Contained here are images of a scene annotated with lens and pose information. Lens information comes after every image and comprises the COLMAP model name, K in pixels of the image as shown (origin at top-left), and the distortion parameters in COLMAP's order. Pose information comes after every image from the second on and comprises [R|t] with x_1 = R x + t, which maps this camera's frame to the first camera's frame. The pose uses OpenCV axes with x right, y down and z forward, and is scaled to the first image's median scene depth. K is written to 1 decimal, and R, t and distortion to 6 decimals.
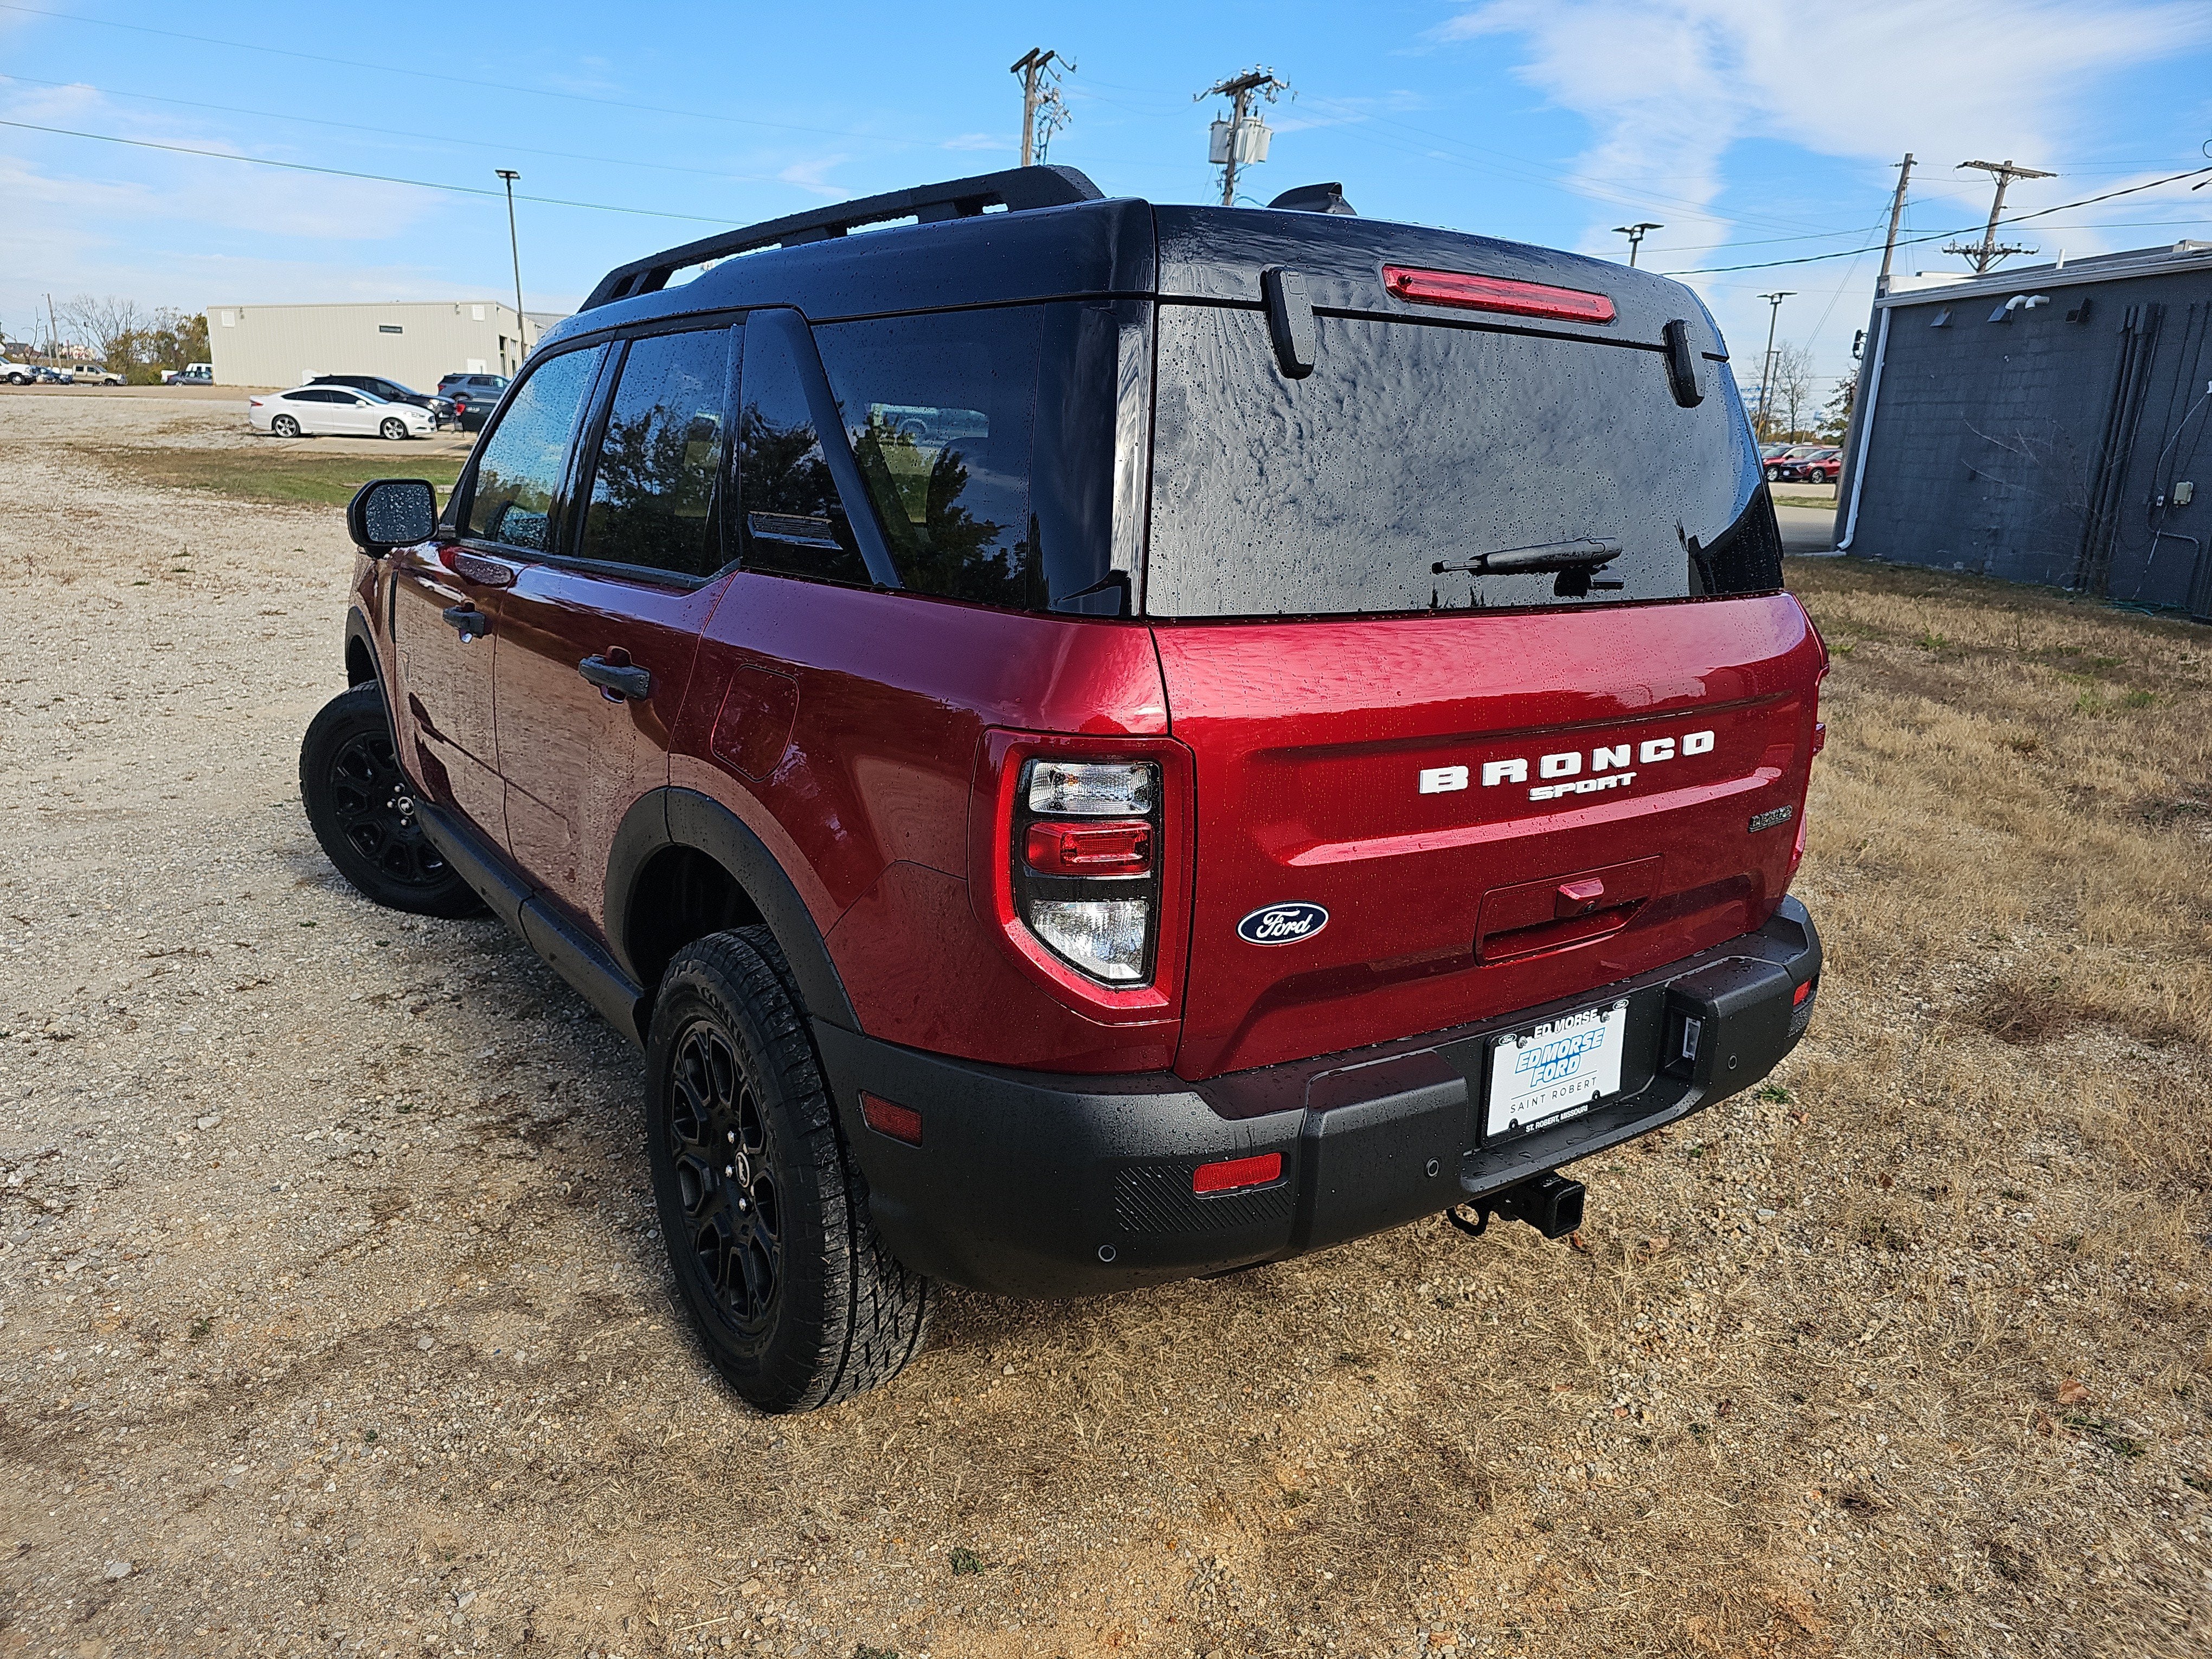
lens RADIAL K [[1473.2, 0, 1120.6], [0, 1473.2, 819.6], [0, 0, 1]] dist [0.062752, -0.055066]
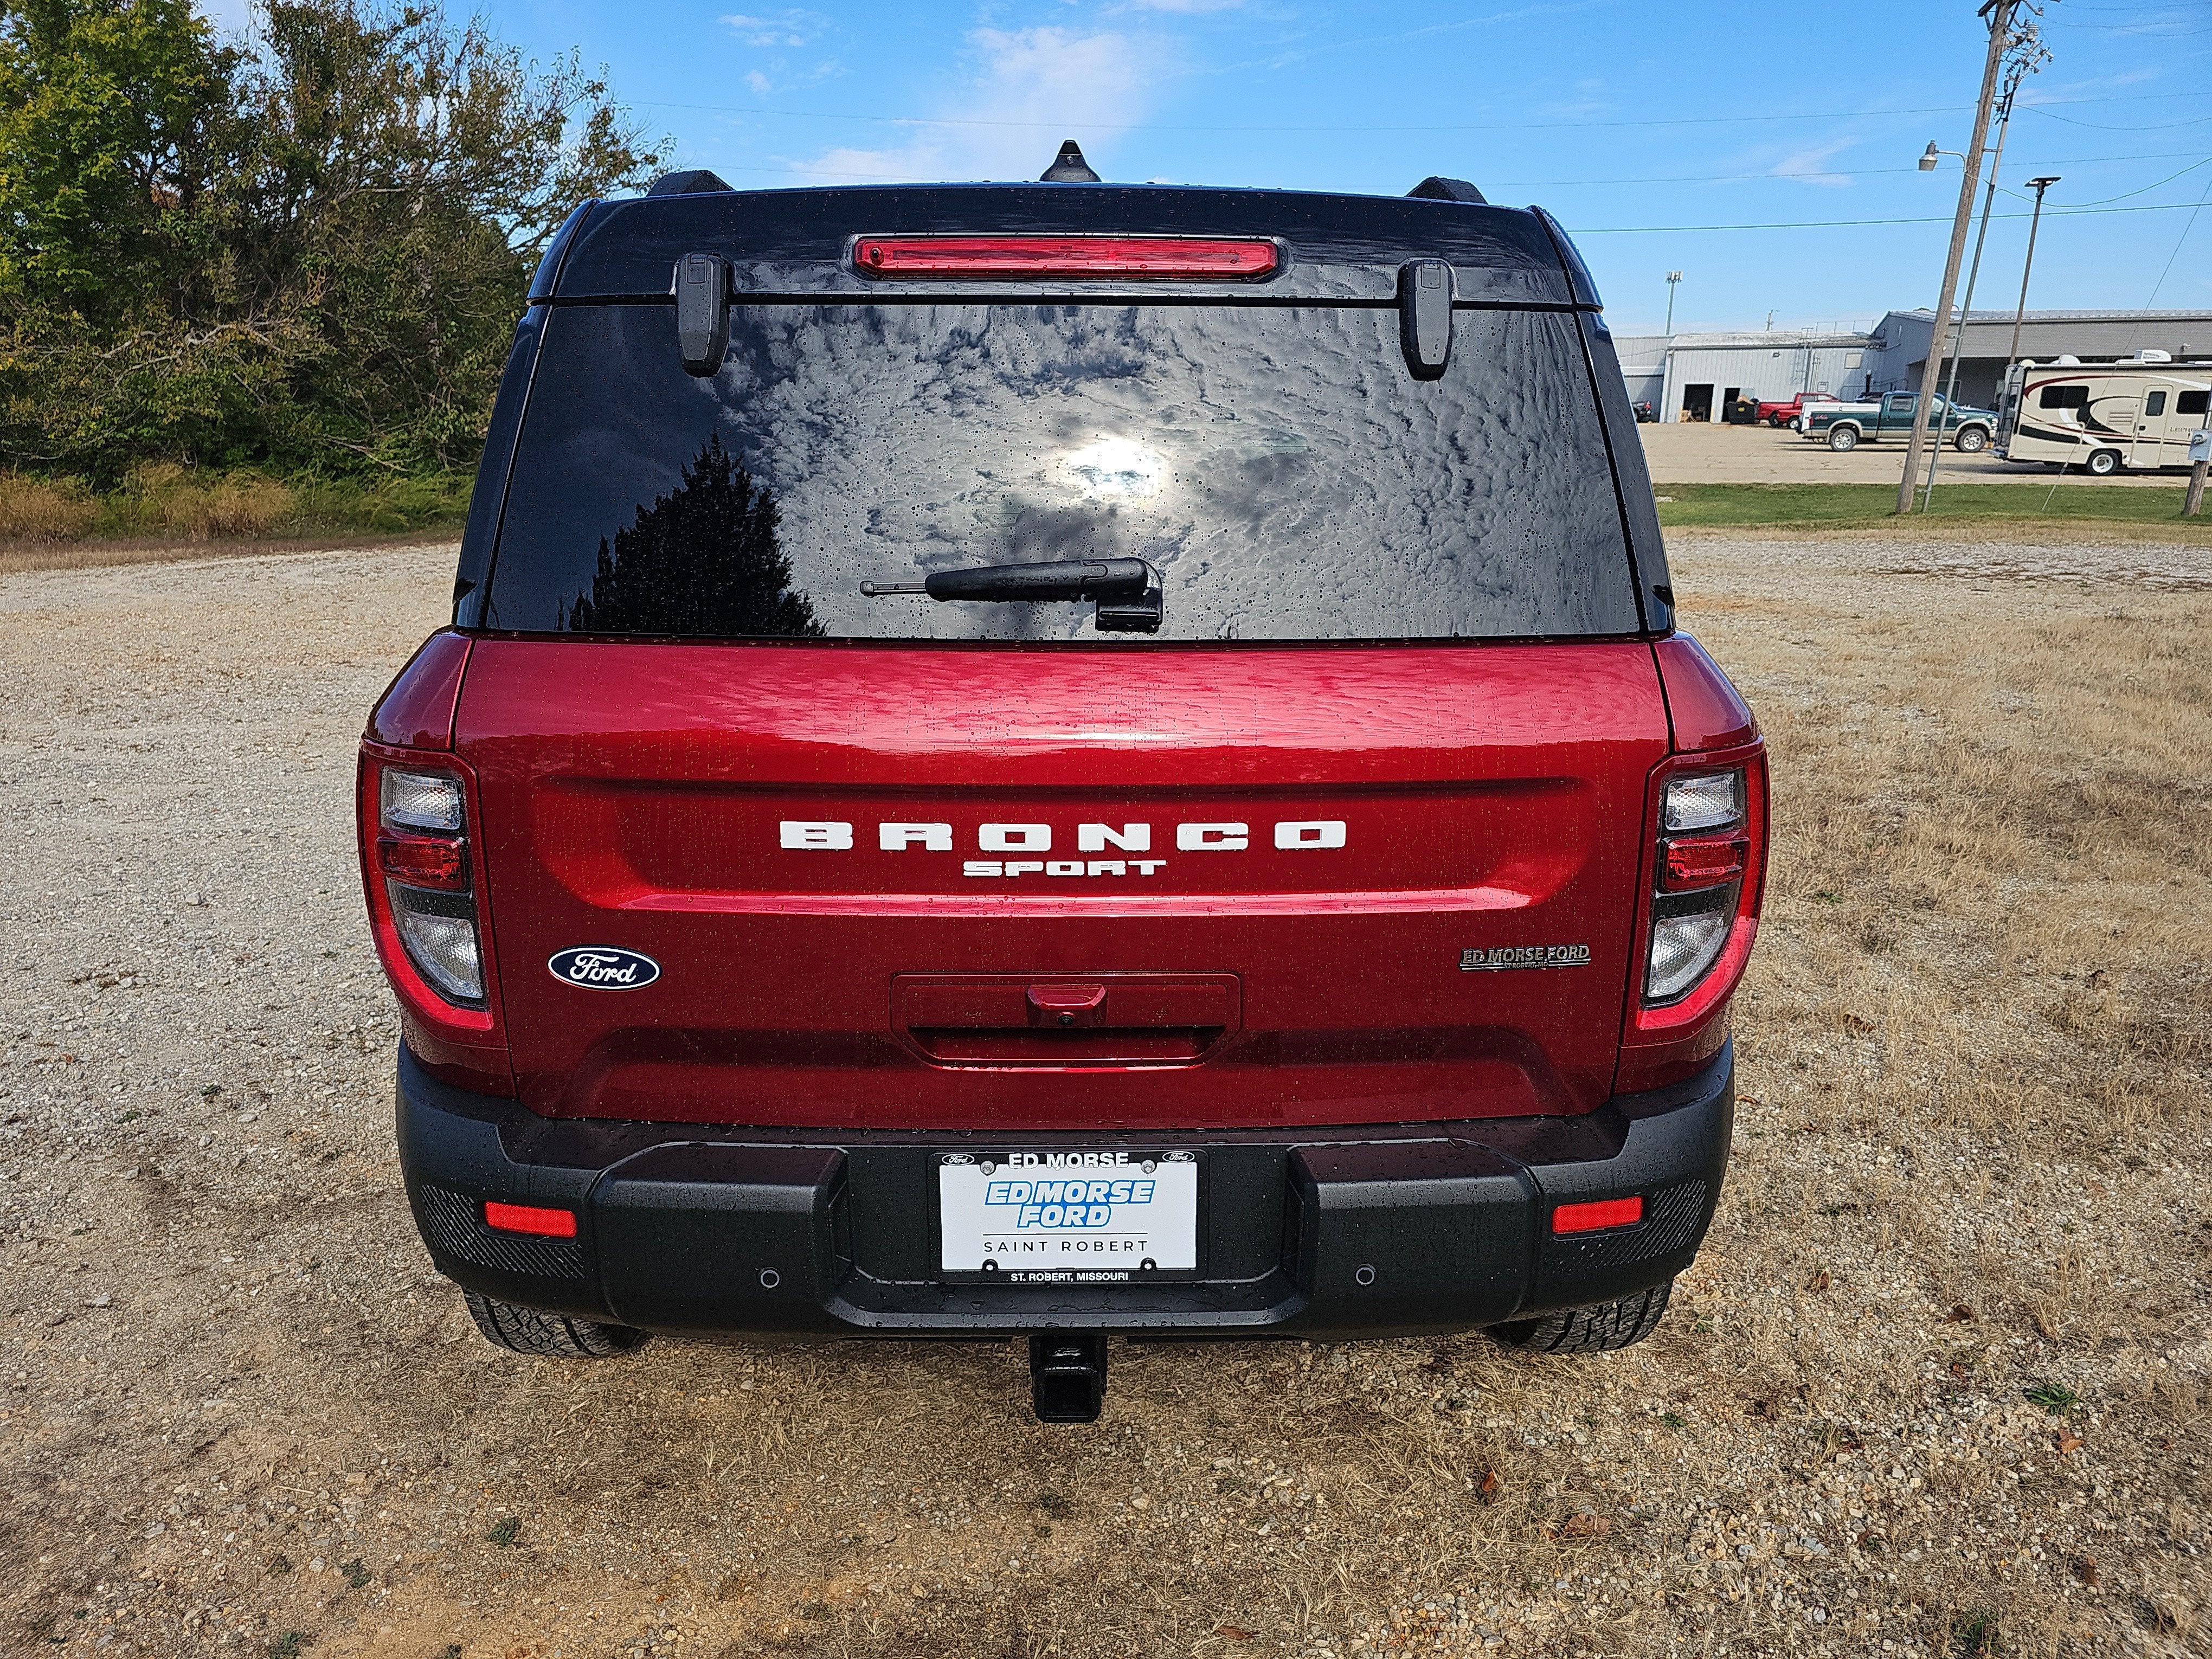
lens RADIAL K [[1473.2, 0, 1120.6], [0, 1473.2, 819.6], [0, 0, 1]] dist [0.062752, -0.055066]
pose [[0.827108, 0.107503, -0.551665, 0.770586], [-0.113220, 0.993285, 0.023811, -0.070612], [0.550521, 0.042765, 0.833726, 0.351002]]
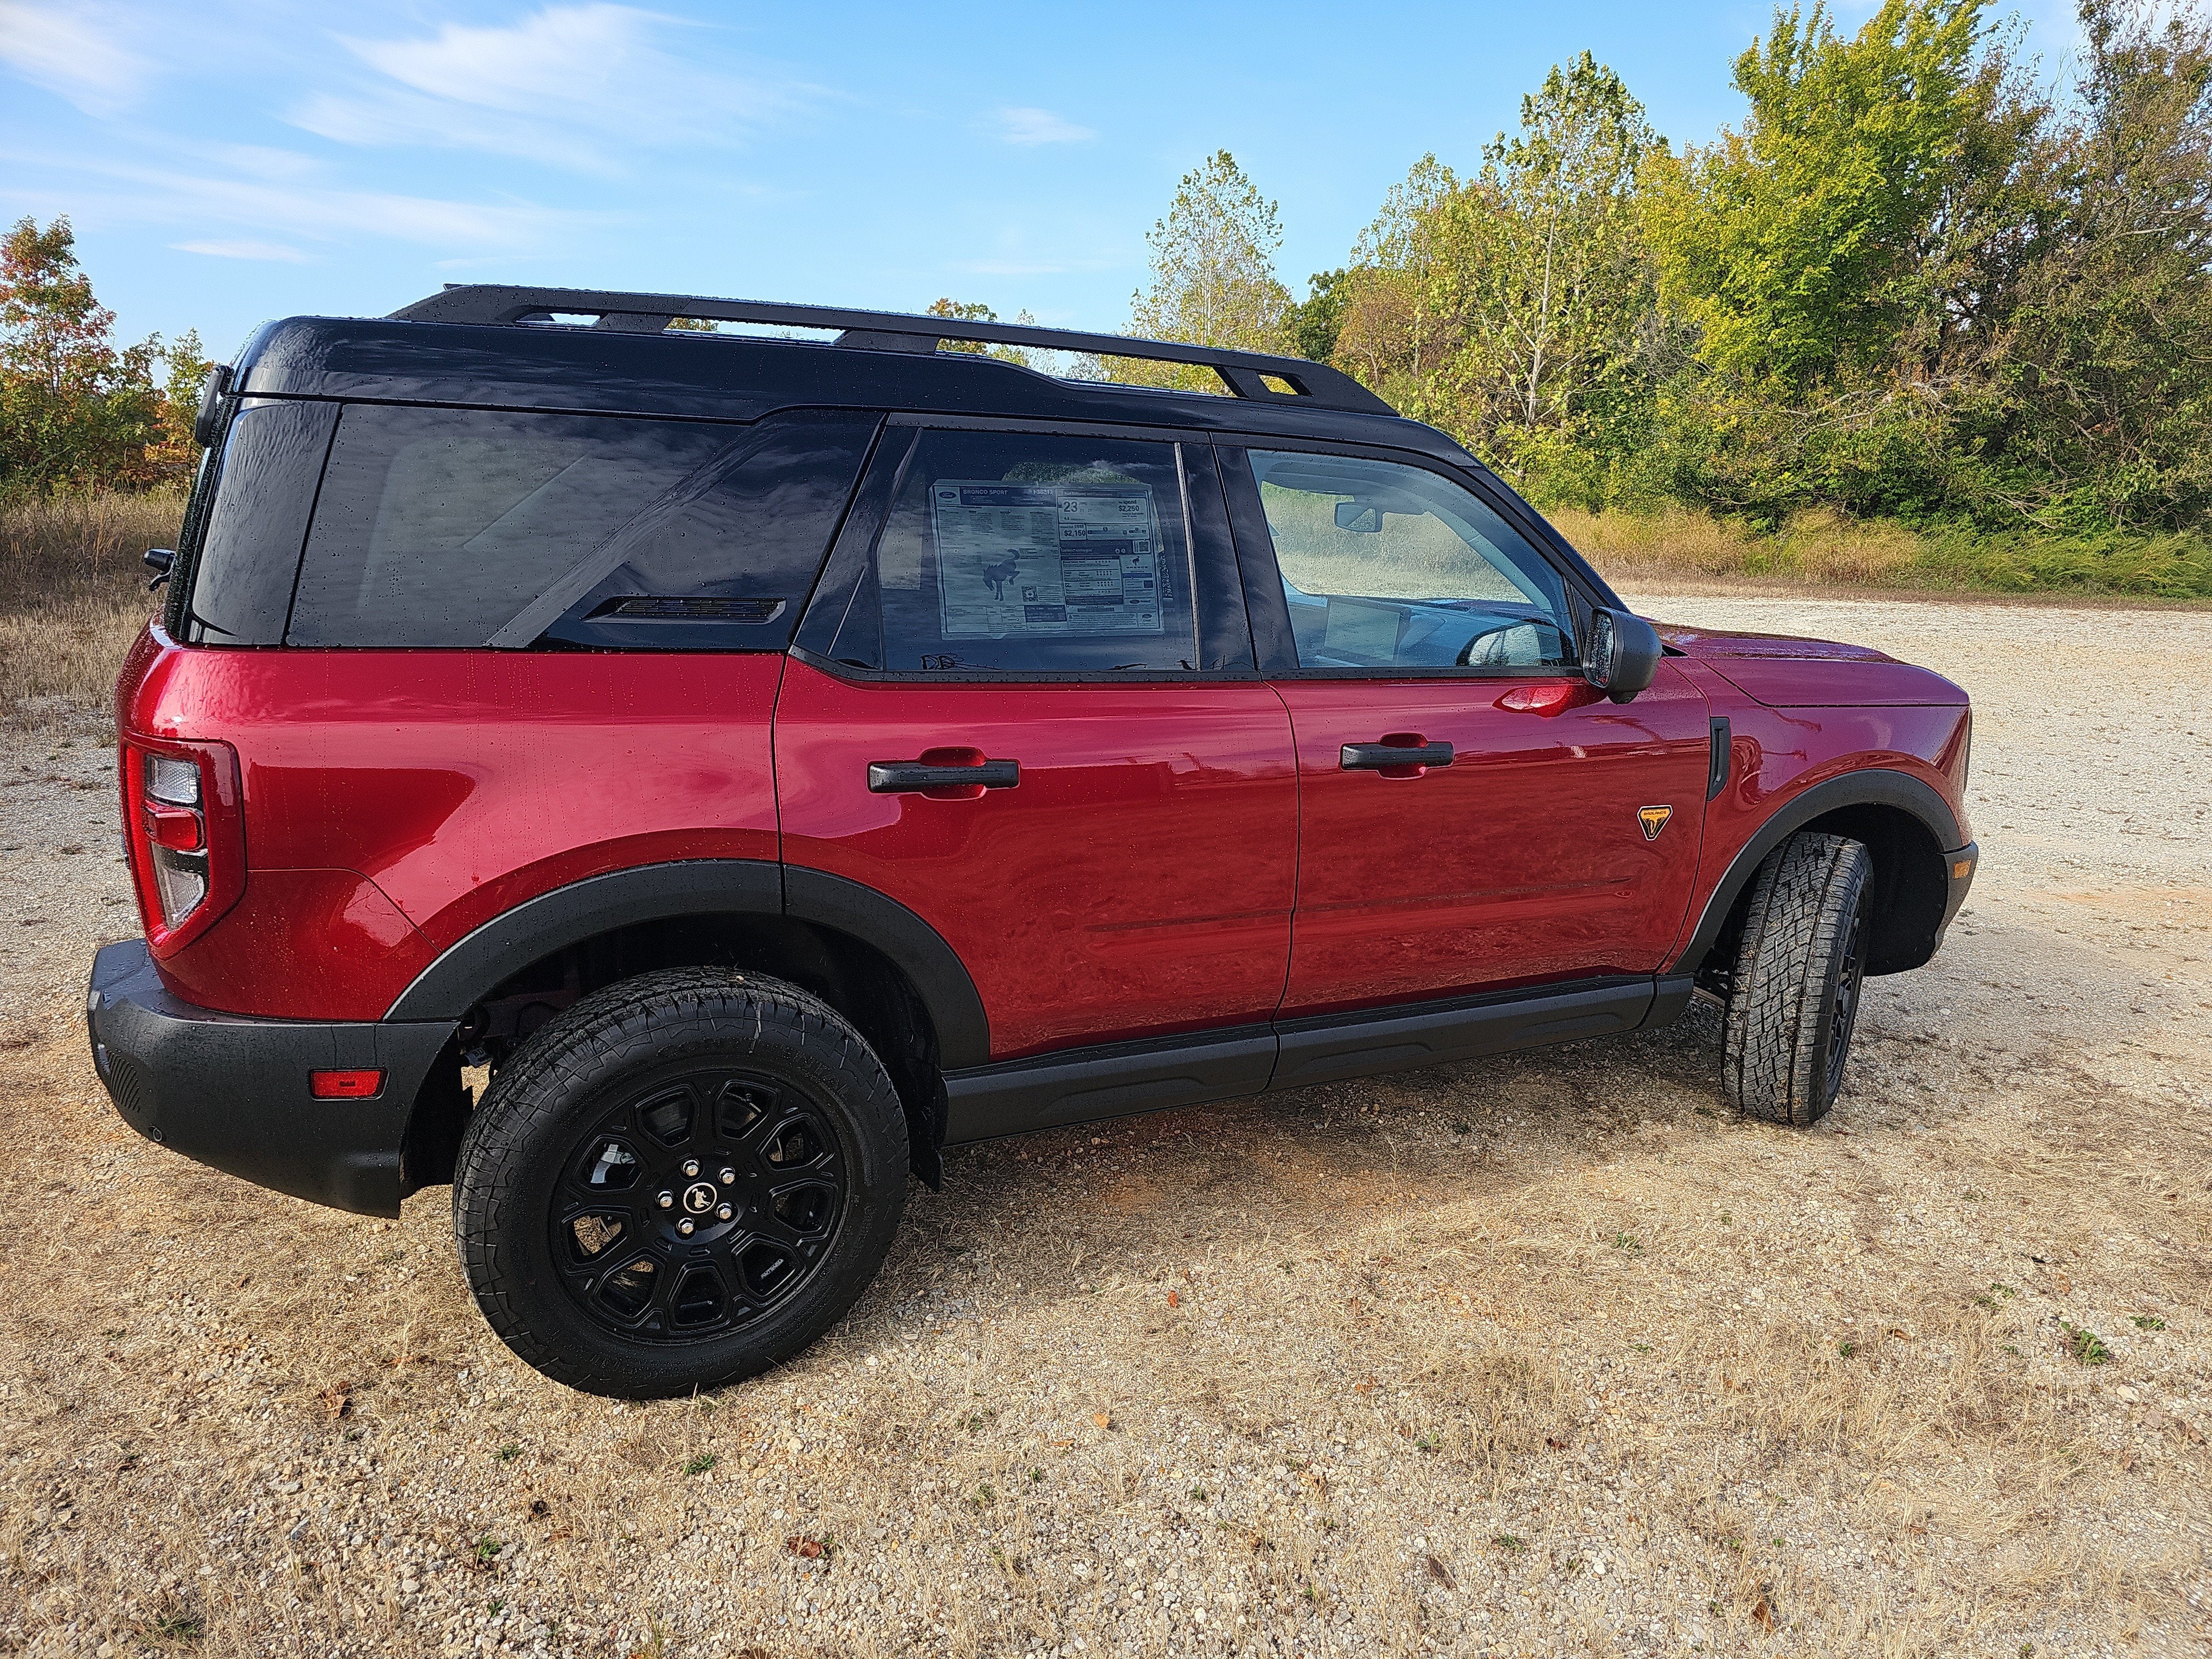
lens RADIAL K [[1473.2, 0, 1120.6], [0, 1473.2, 819.6], [0, 0, 1]] dist [0.062752, -0.055066]
pose [[-0.163483, 0.194720, -0.967139, 1.513877], [-0.279046, 0.931168, 0.234648, -0.514759], [0.946259, 0.308237, -0.097895, 2.002516]]
